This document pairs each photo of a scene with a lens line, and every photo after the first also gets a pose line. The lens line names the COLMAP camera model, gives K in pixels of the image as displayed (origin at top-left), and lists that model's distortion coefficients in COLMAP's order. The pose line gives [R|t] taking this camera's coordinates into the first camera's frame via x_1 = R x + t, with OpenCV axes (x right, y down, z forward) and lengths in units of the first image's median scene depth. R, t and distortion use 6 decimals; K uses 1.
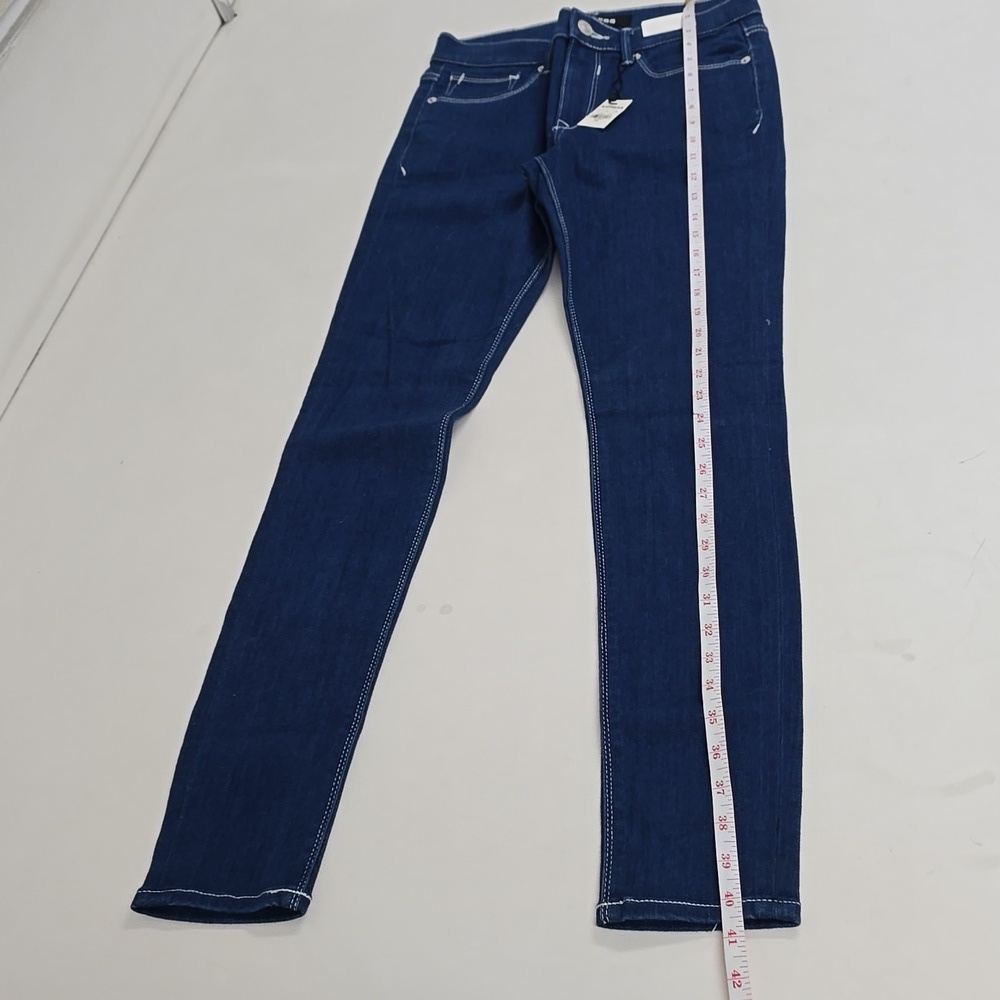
lens RADIAL K [[1409.8, 0, 500.0], [0, 1409.8, 500.0], [0, 0, 1]] dist [0.198902, -0.744661]
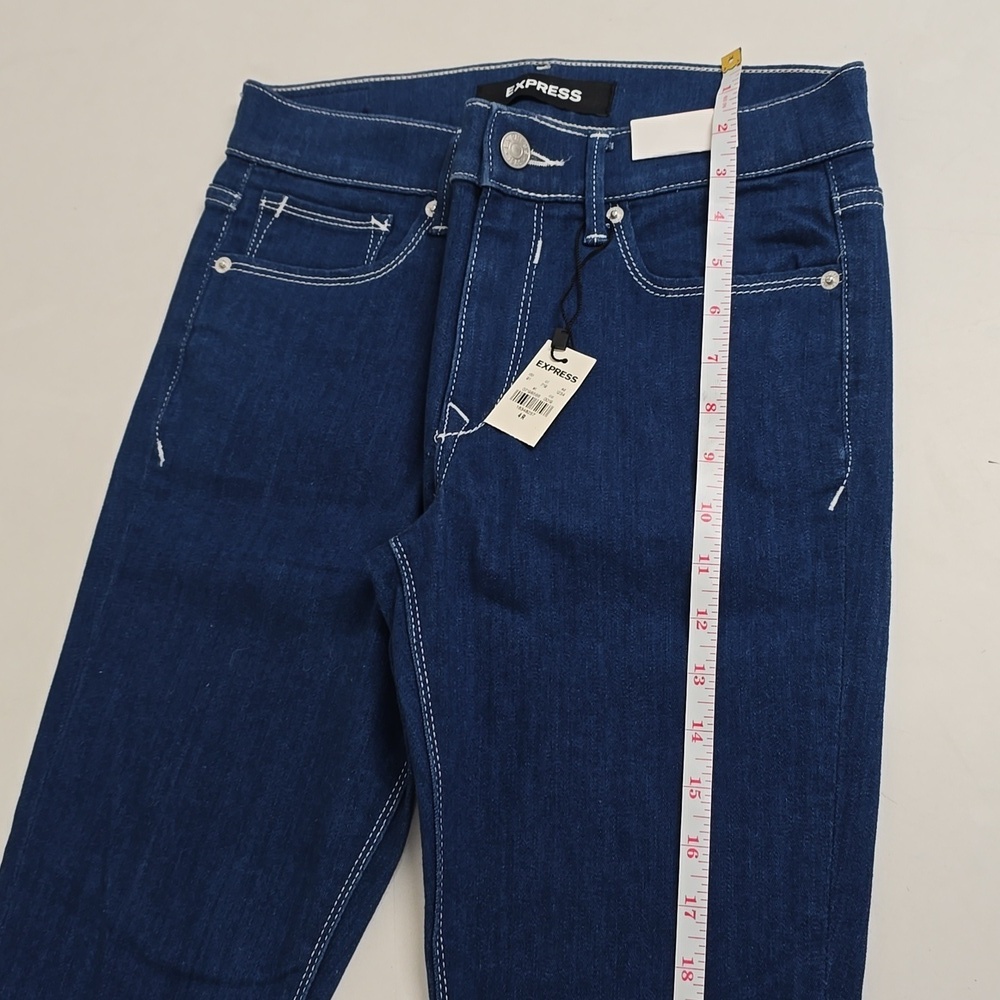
lens RADIAL K [[1409.8, 0, 500.0], [0, 1409.8, 500.0], [0, 0, 1]] dist [0.198902, -0.744661]
pose [[0.999731, 0.022681, -0.004814, 0.079074], [-0.019325, 0.929794, 0.367572, -0.532704], [0.012813, -0.367380, 0.929983, 0.653361]]
